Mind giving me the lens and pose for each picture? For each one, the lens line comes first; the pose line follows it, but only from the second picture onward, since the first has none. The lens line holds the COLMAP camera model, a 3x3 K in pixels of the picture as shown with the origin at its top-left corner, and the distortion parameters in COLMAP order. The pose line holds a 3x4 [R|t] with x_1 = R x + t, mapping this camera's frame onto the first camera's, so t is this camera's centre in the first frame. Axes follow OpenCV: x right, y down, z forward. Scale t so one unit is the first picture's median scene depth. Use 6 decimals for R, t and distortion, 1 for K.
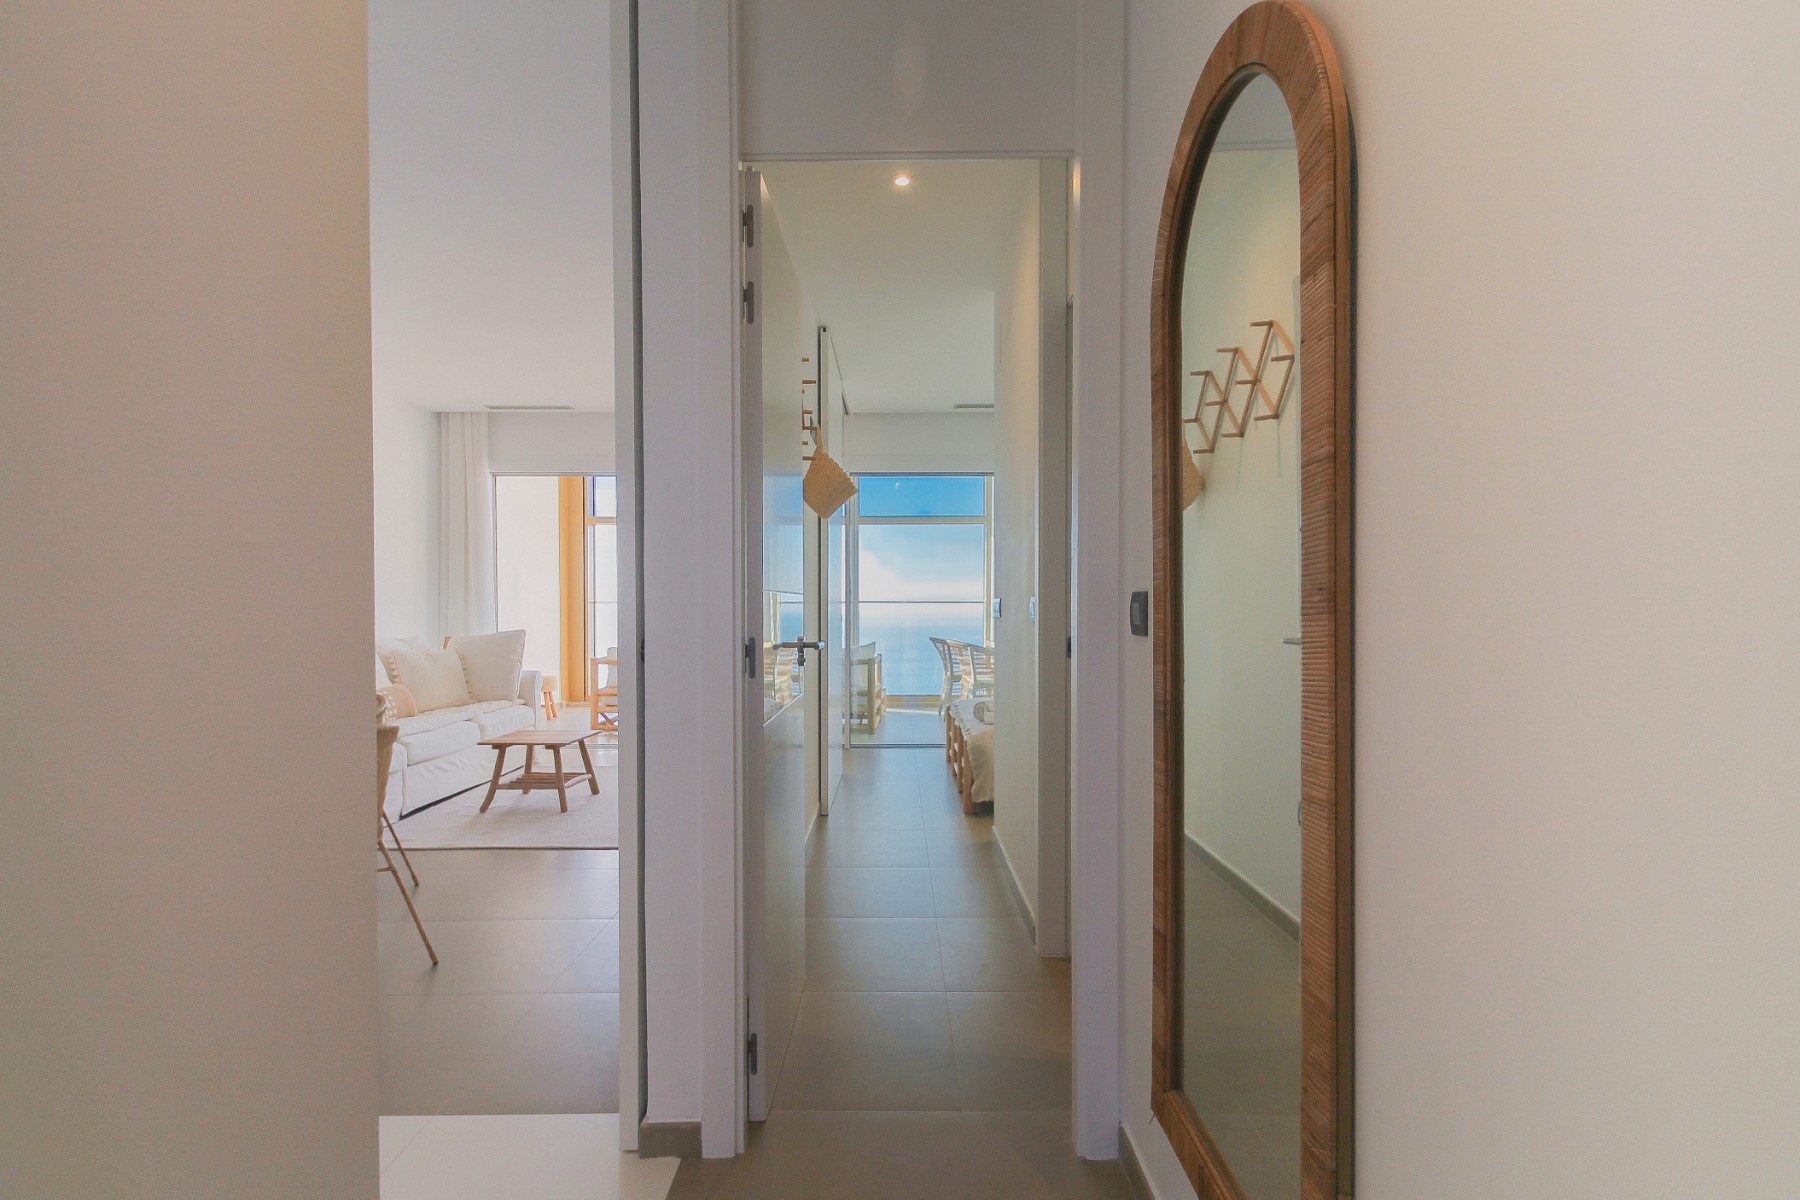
lens RADIAL K [[854.0, 0, 895.9], [0, 854.0, 615.8], [0, 0, 1]] dist [0.019638, -0.001644]
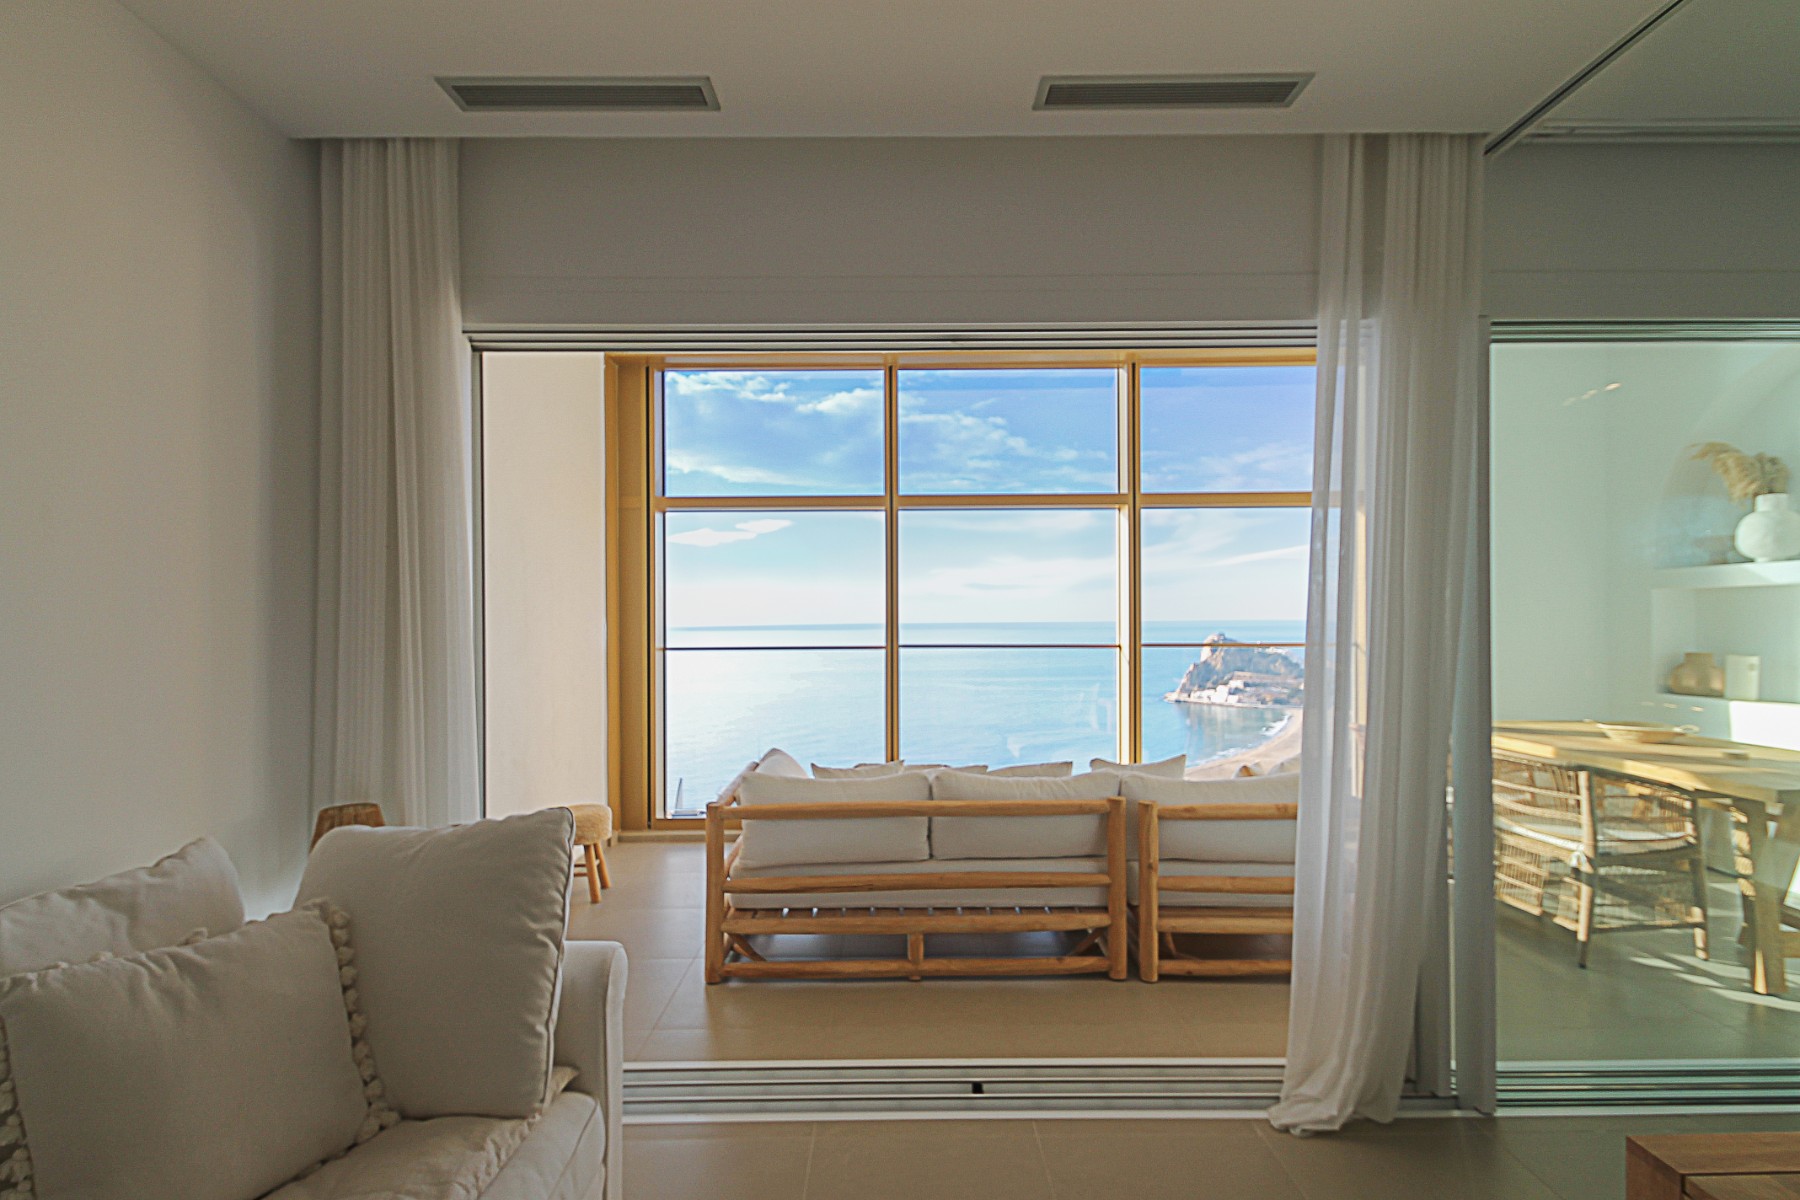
lens RADIAL K [[854.0, 0, 895.9], [0, 854.0, 615.8], [0, 0, 1]] dist [0.019638, -0.001644]
pose [[0.999995, -0.001993, -0.002302, -0.360077], [0.001958, 0.999884, -0.015093, -0.051034], [0.002331, 0.015088, 0.999883, 0.792352]]
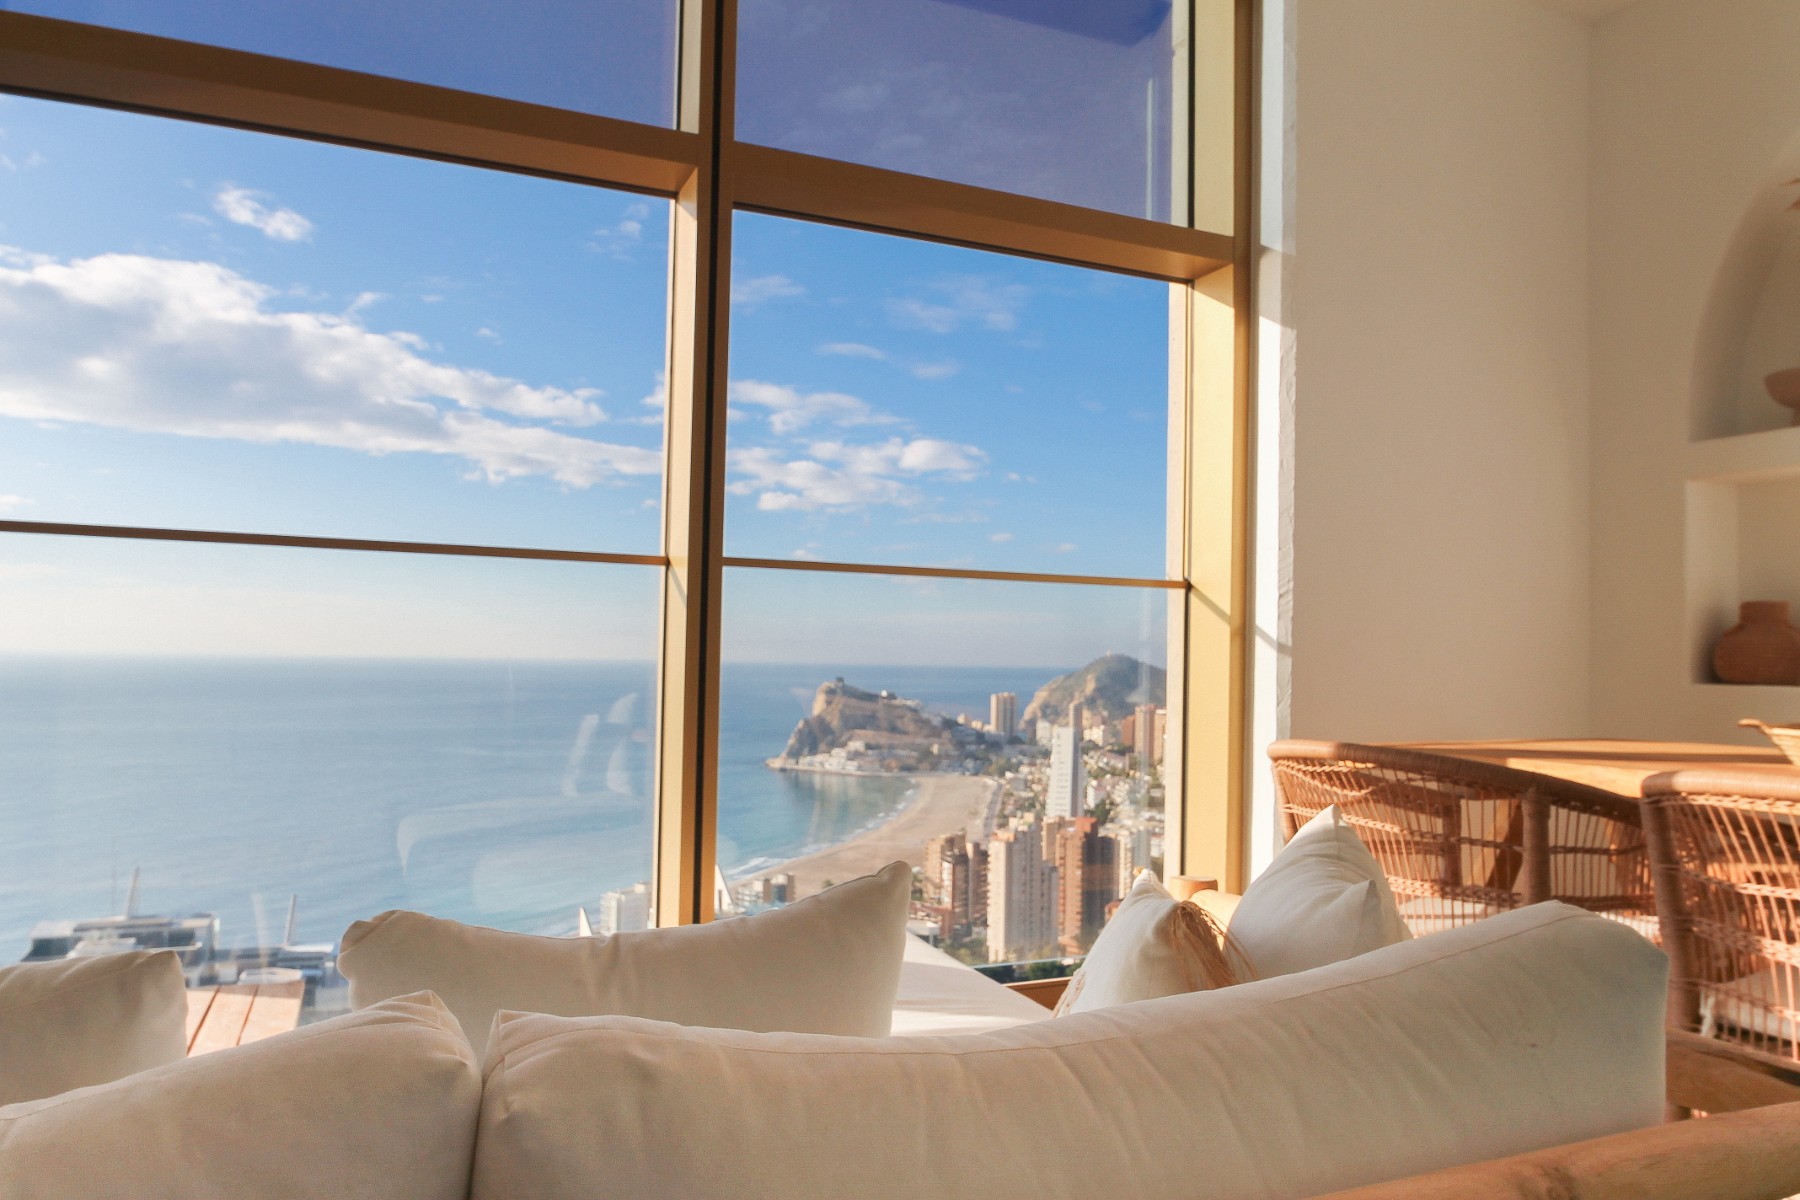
lens RADIAL K [[1205.5, 0, 888.5], [0, 1205.5, 625.8], [0, 0, 1]] dist [-0.030078, 0.001197]
pose [[0.920394, 0.027487, 0.390025, -0.213387], [-0.013262, 0.999147, -0.039118, 0.016669], [-0.390768, 0.030831, 0.919973, 1.281232]]
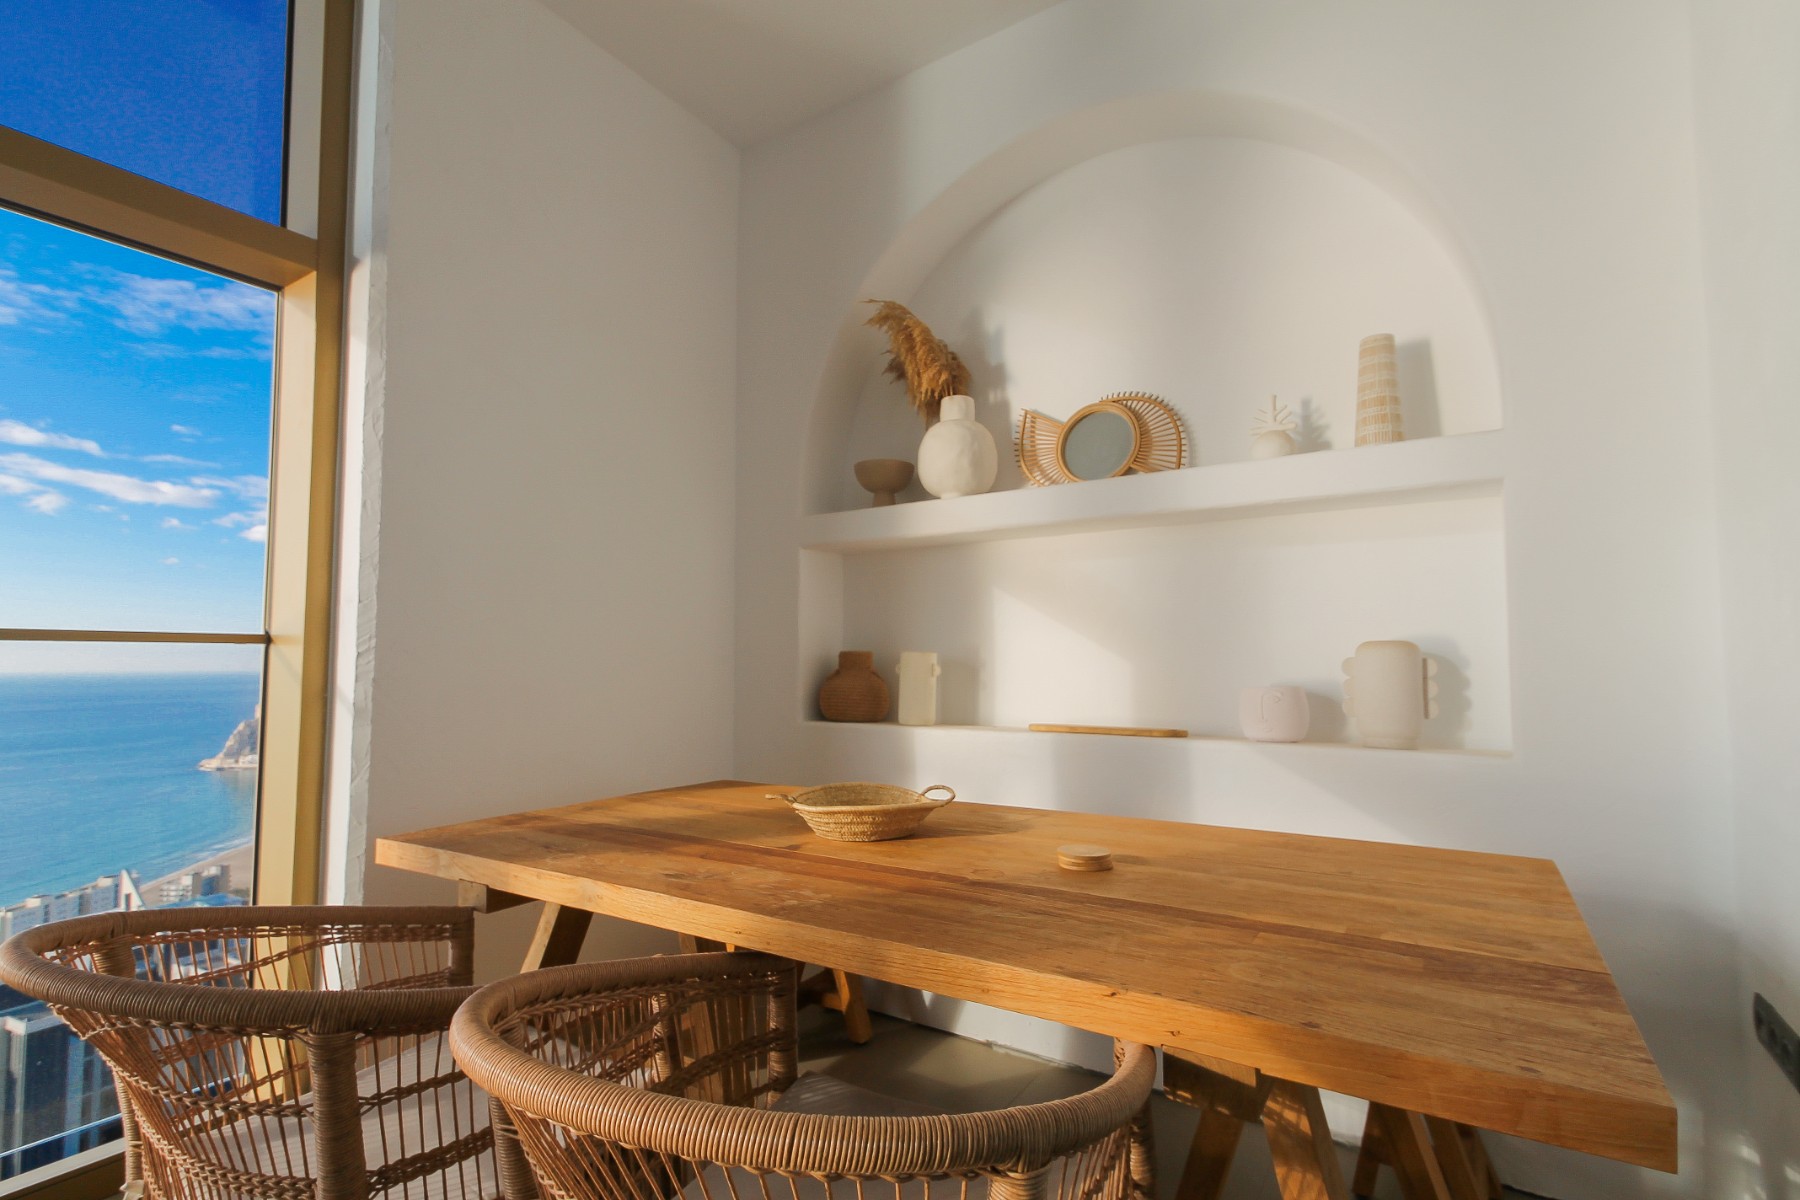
lens RADIAL K [[844.9, 0, 902.7], [0, 844.9, 613.5], [0, 0, 1]] dist [0.021302, -0.000049]
pose [[0.554571, 0.047469, 0.830781, 0.019417], [0.013487, 0.997728, -0.066010, -0.014301], [-0.832027, 0.047812, 0.552671, 1.350537]]
